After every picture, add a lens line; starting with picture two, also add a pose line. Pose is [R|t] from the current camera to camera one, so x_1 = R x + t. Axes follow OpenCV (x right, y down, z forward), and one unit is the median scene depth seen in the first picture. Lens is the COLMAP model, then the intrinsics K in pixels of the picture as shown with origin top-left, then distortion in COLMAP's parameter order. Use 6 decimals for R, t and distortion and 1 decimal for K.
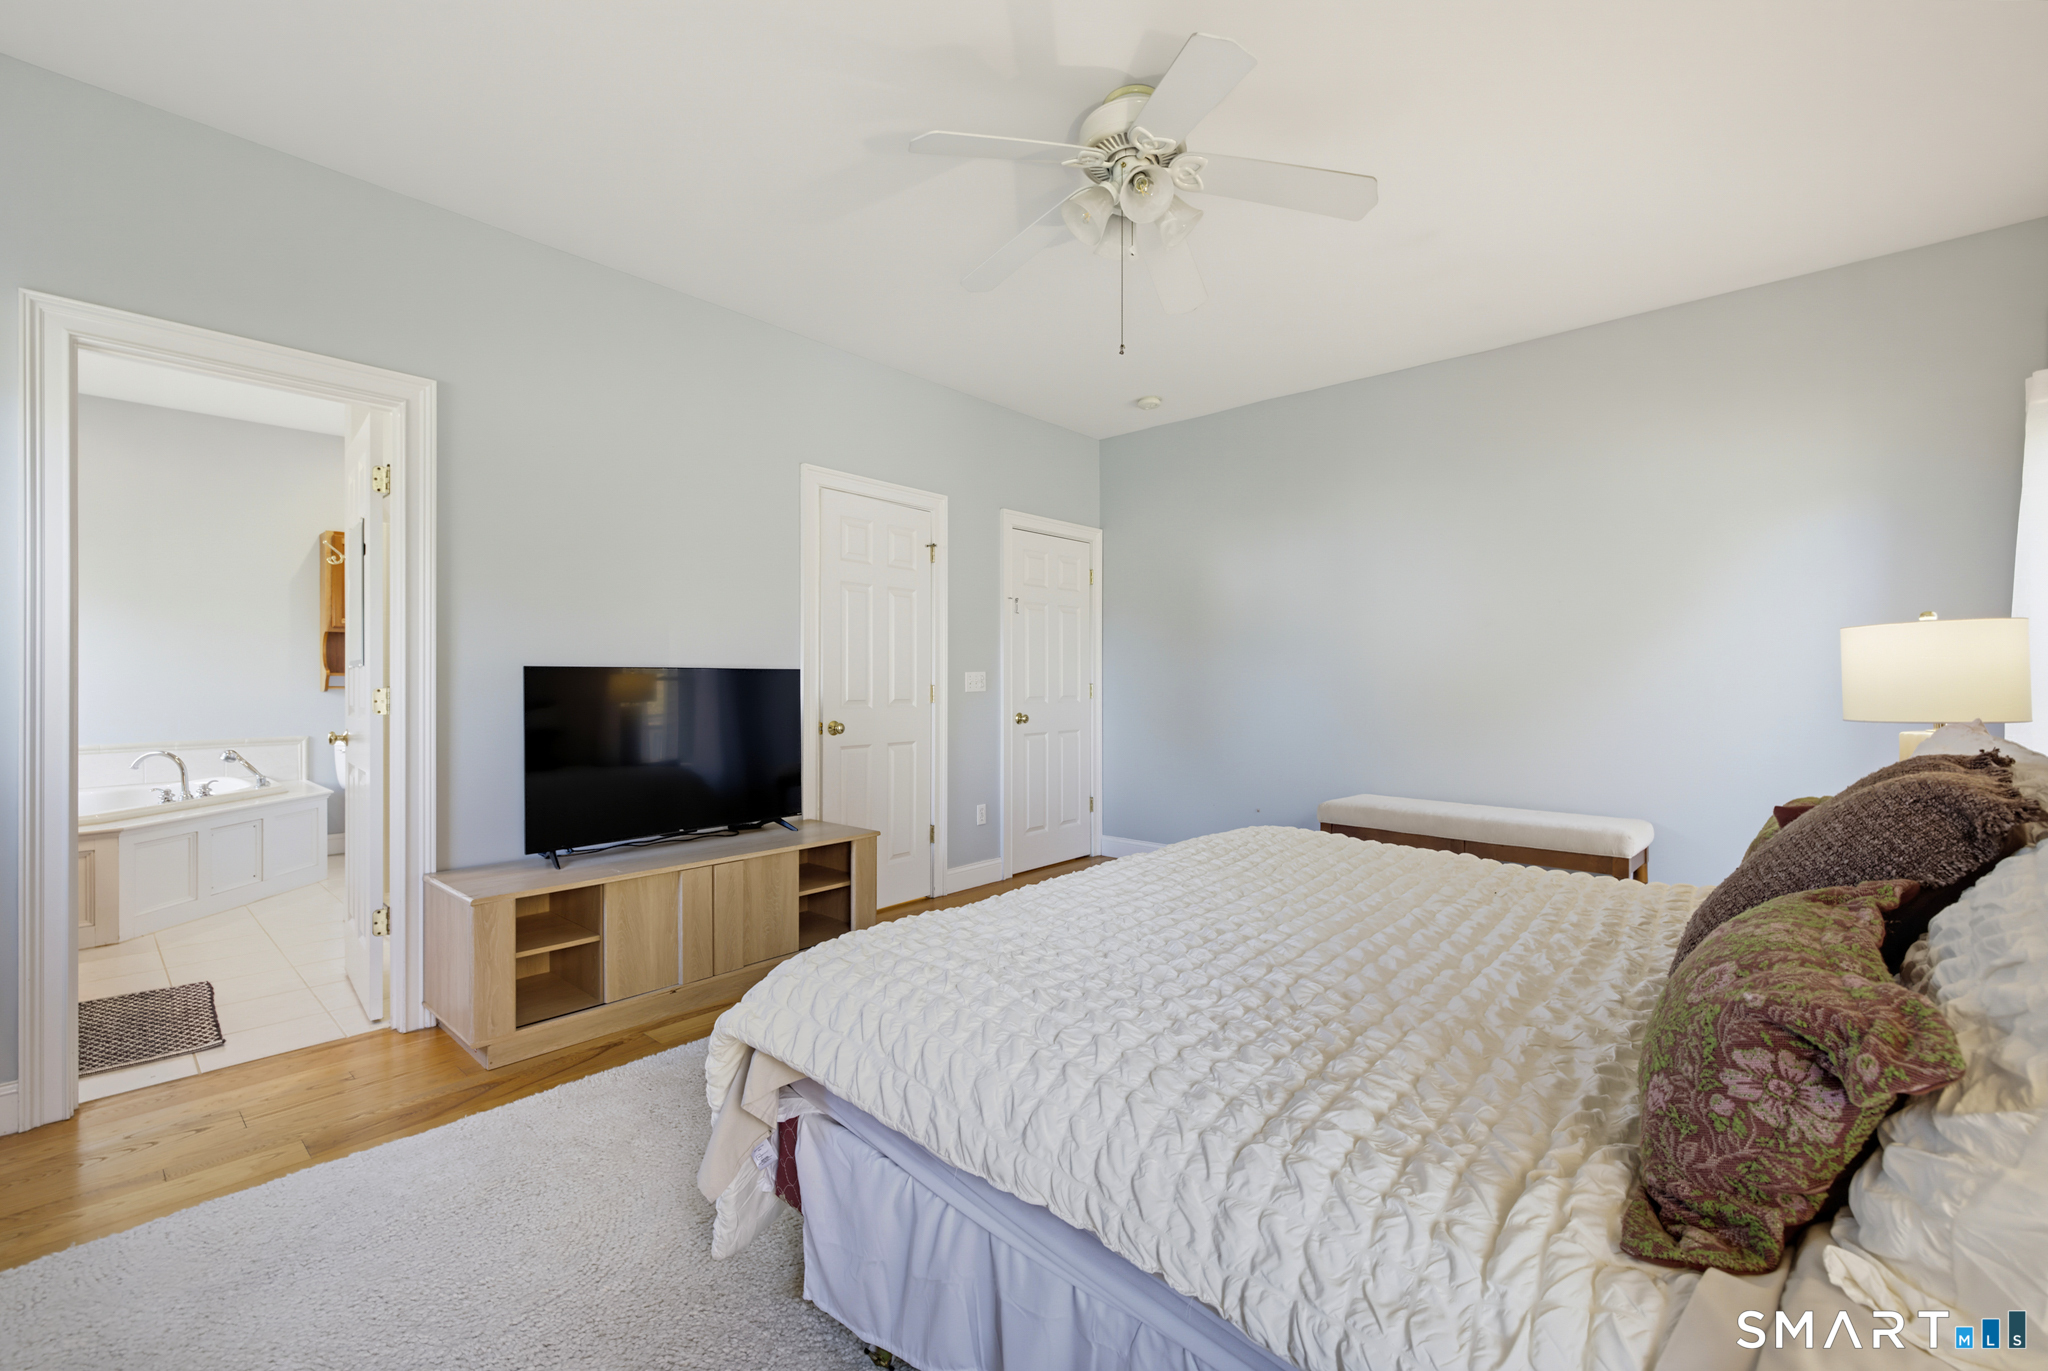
lens RADIAL K [[856.5, 0, 1022.8], [0, 856.5, 684.6], [0, 0, 1]] dist [0.015062, 0.000320]
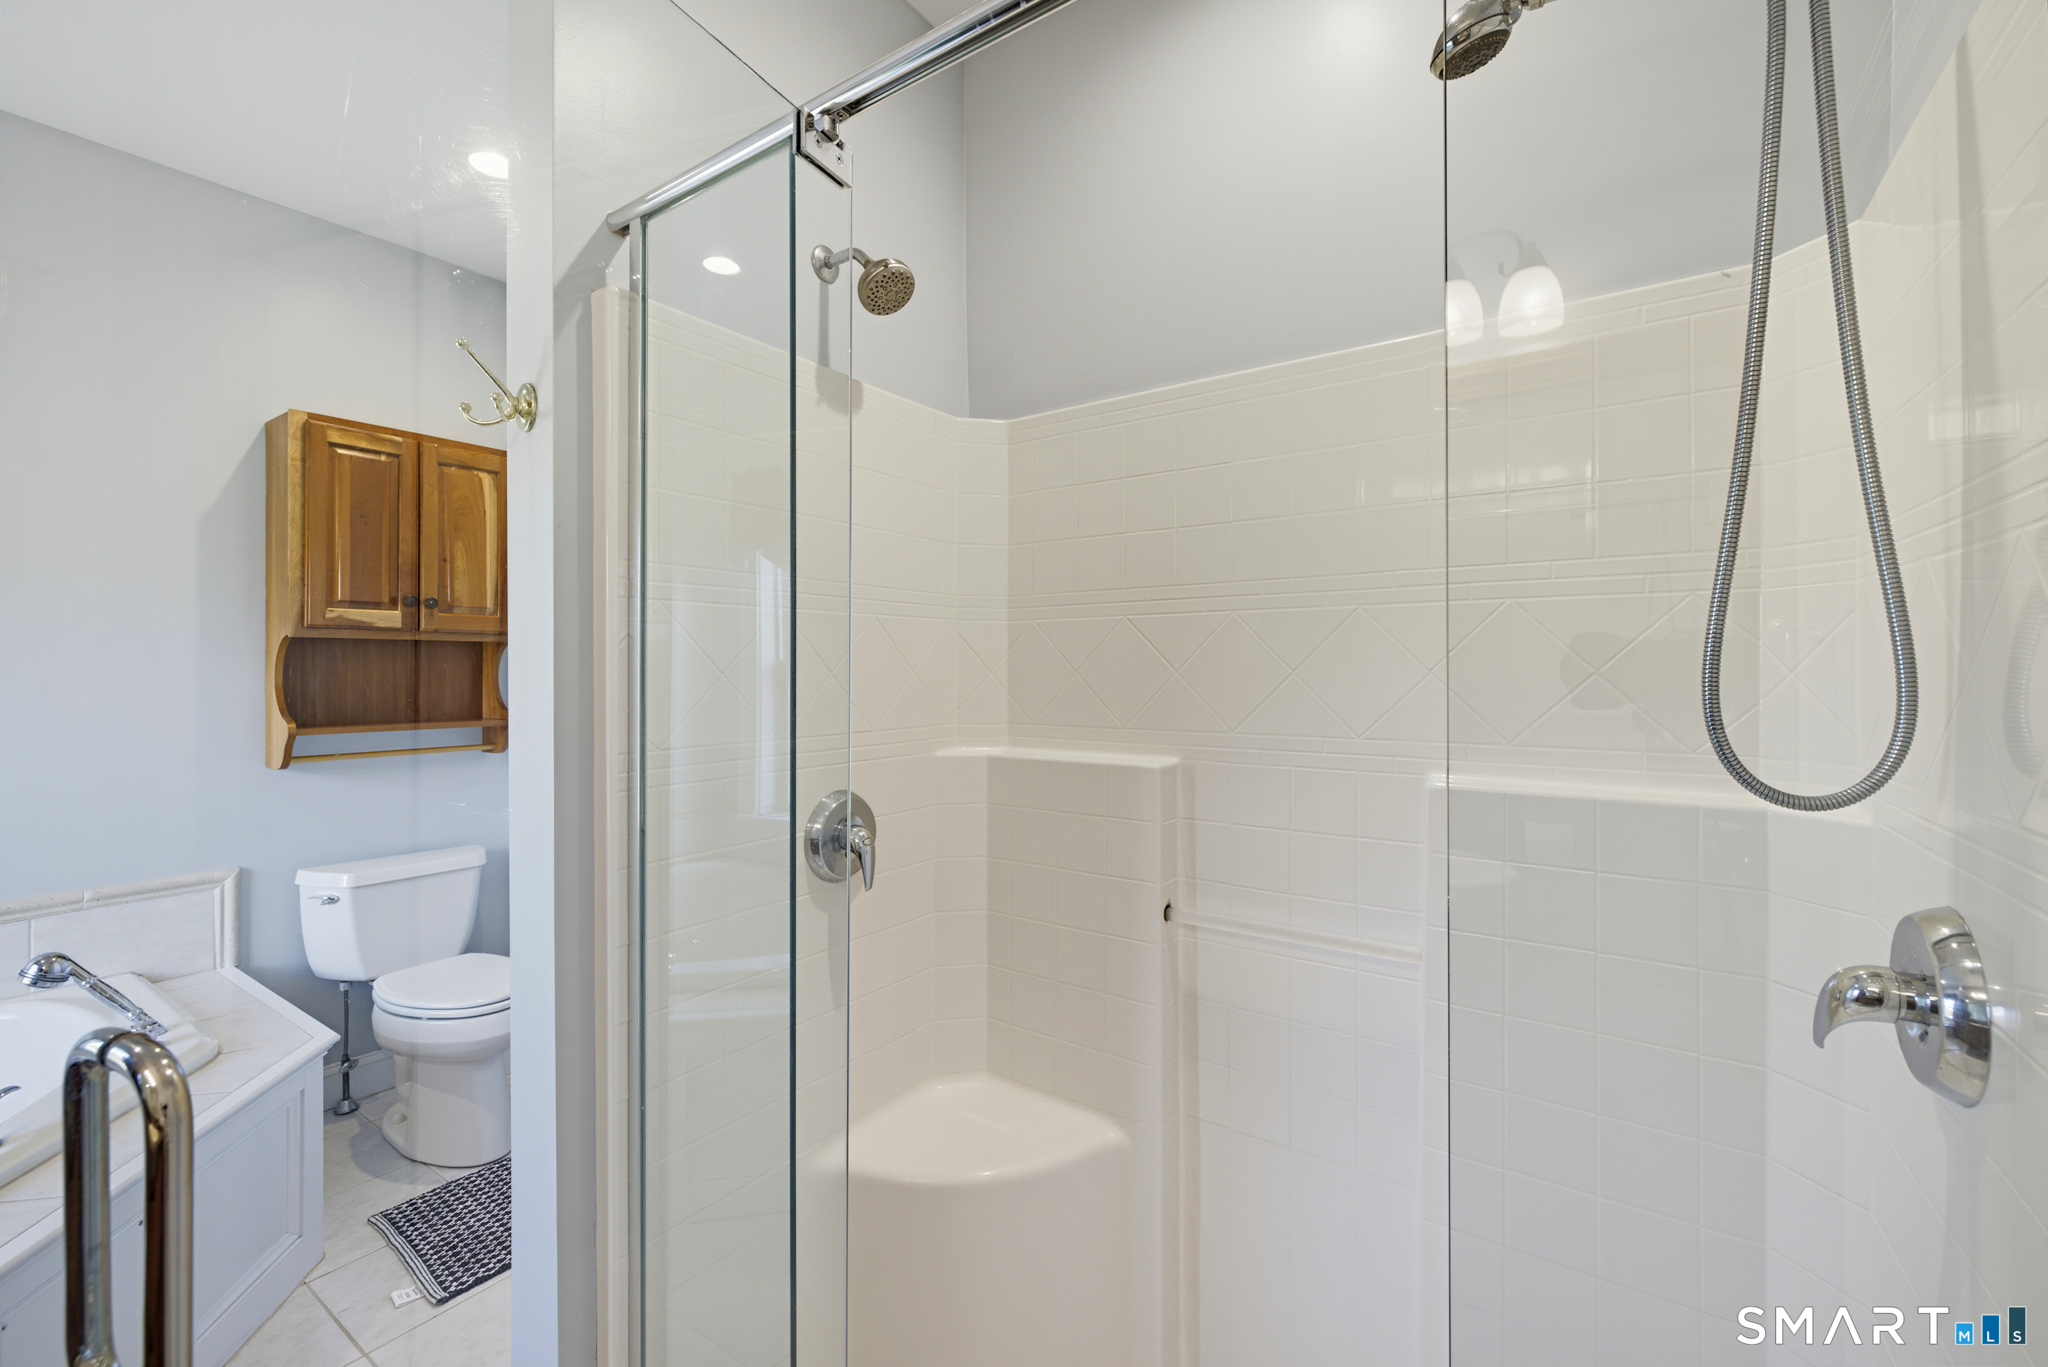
lens RADIAL K [[856.5, 0, 1040.7], [0, 856.5, 671.0], [0, 0, 1]] dist [0.015062, 0.000320]
pose [[0.990844, 0.000315, 0.135013, -0.476445], [0.001264, 0.999932, -0.011606, -0.037484], [-0.135007, 0.011670, 0.990776, 0.498642]]
